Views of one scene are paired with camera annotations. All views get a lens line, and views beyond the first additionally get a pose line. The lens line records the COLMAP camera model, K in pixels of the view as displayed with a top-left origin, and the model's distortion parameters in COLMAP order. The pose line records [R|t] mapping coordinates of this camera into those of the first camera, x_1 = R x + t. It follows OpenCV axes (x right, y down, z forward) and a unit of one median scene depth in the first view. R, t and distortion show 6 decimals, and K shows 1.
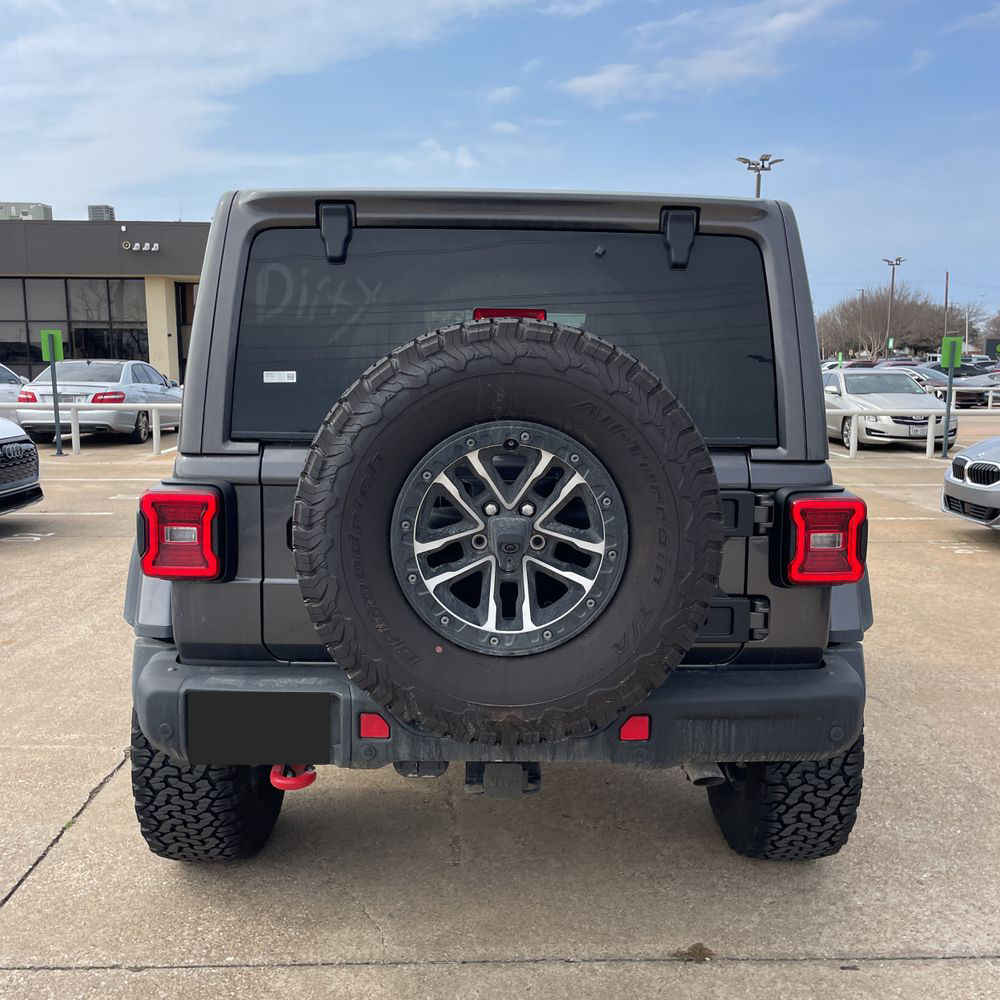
lens RADIAL K [[1012.6, 0, 503.7], [0, 1012.6, 507.8], [0, 0, 1]] dist [0.085629, -0.123247]
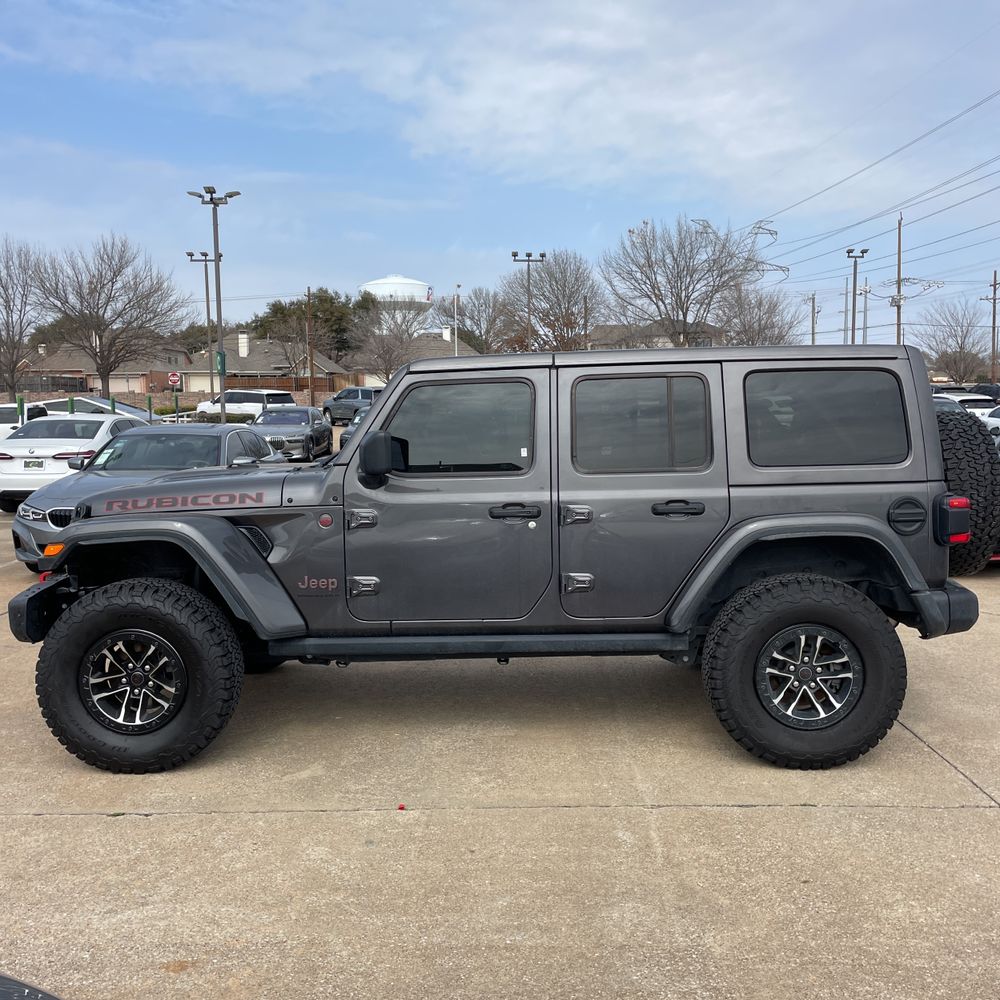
lens RADIAL K [[1006.1, 0, 516.6], [0, 1006.1, 496.6], [0, 0, 1]] dist [0.121243, -0.207293]
pose [[0.027643, -0.094068, 0.995182, -2.116268], [0.148713, 0.984871, 0.088962, -0.293641], [-0.988494, 0.145538, 0.041214, 1.608107]]
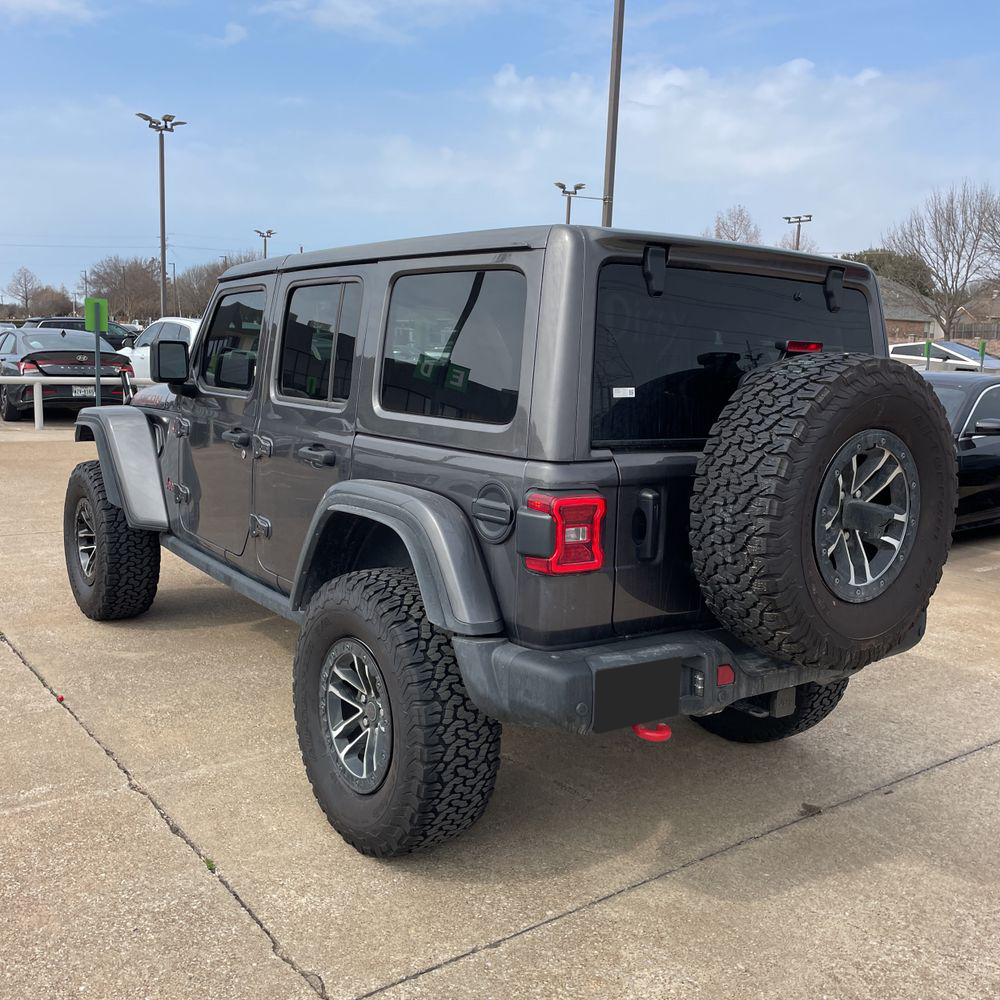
lens RADIAL K [[1011.9, 0, 507.8], [0, 1011.9, 491.6], [0, 0, 1]] dist [0.097287, -0.146886]
pose [[0.813165, -0.059440, 0.578990, -0.927346], [0.047465, 0.998231, 0.035818, -0.058372], [-0.580095, -0.001644, 0.814547, 0.124263]]
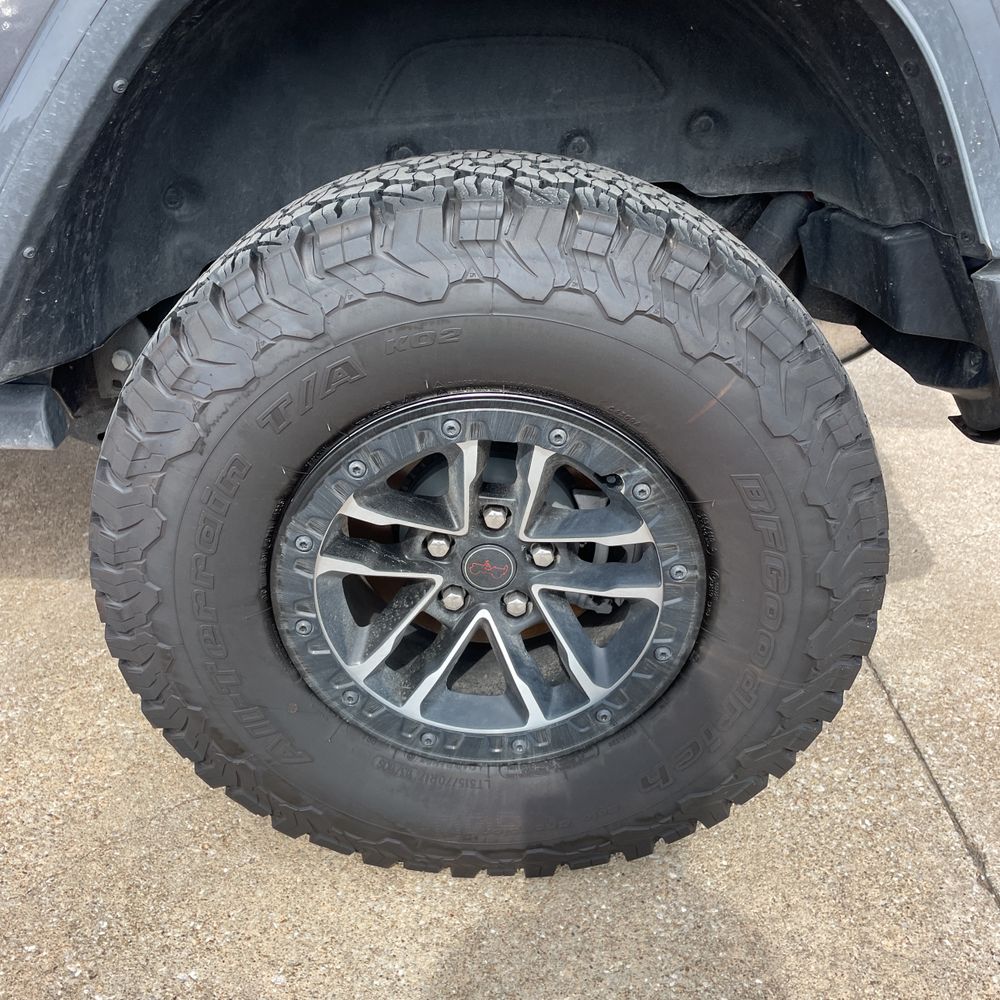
lens RADIAL K [[1005.2, 0, 494.5], [0, 1005.2, 490.5], [0, 0, 1]] dist [0.093938, -0.132623]
pose [[0.023900, -0.474328, 0.880024, -0.740663], [0.102379, 0.876808, 0.469815, 0.003300], [-0.994458, 0.078868, 0.069517, 1.191095]]
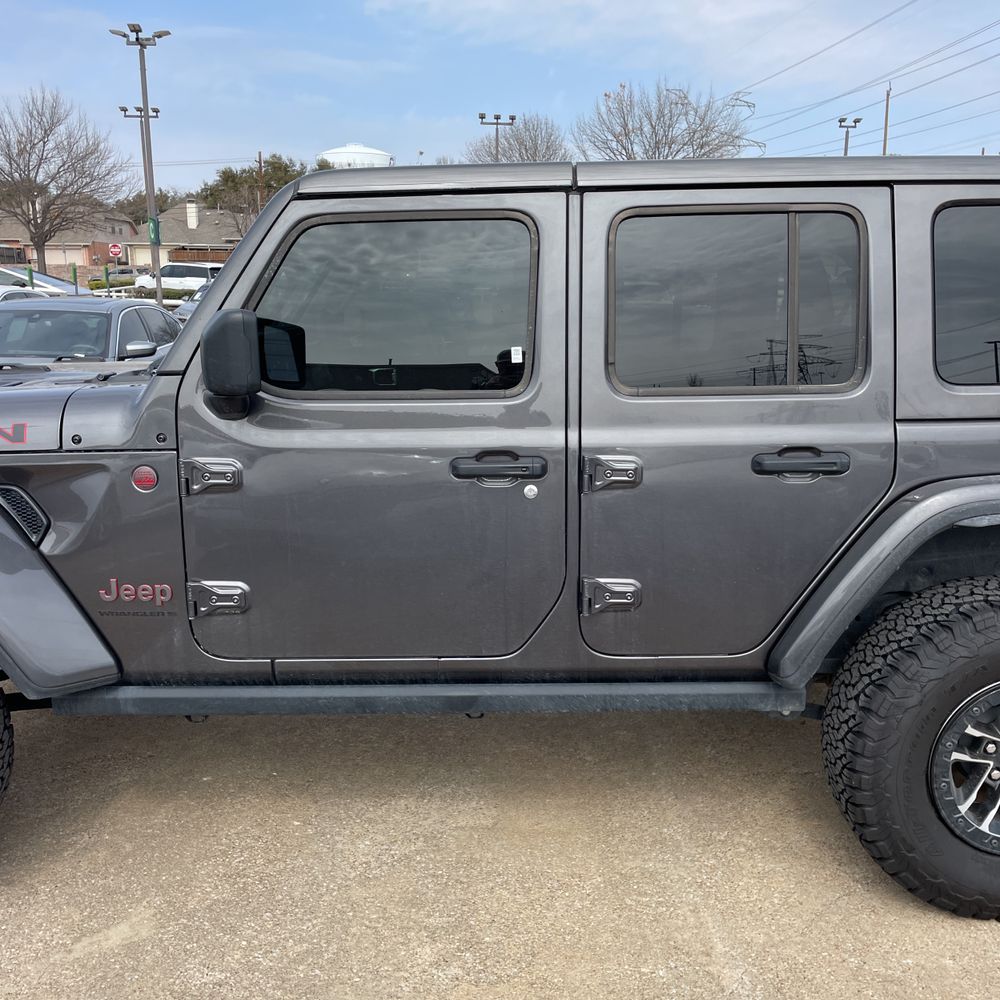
lens RADIAL K [[1007.4, 0, 516.4], [0, 1007.4, 502.4], [0, 0, 1]] dist [0.095854, -0.136203]
pose [[-0.005510, -0.212355, 0.977177, -1.288624], [0.135654, 0.968000, 0.211126, -0.276539], [-0.990741, 0.133721, 0.023473, 1.654223]]
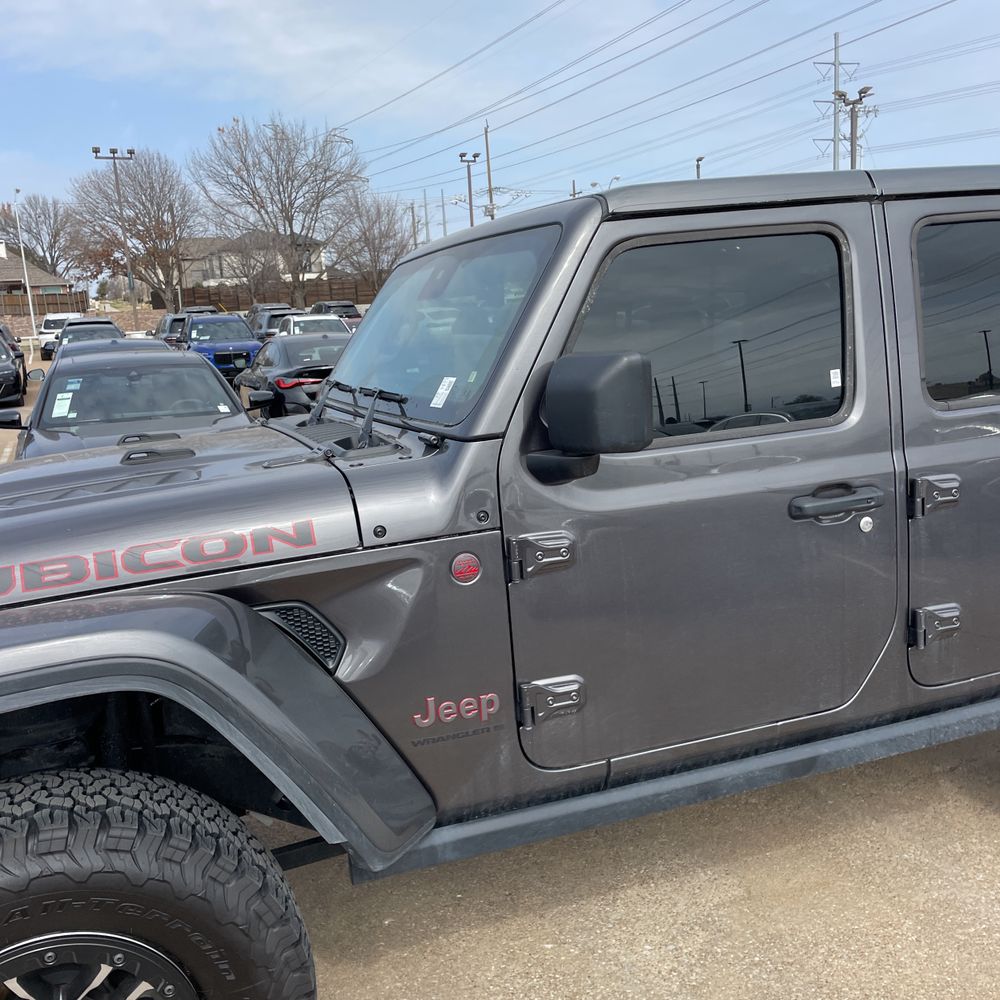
lens RADIAL K [[1007.0, 0, 497.9], [0, 1007.0, 514.0], [0, 0, 1]] dist [0.089209, -0.122839]
pose [[-0.346788, -0.170099, 0.922391, -1.054780], [0.184557, 0.951817, 0.244913, -0.369481], [-0.919607, 0.255166, -0.298686, 2.229524]]
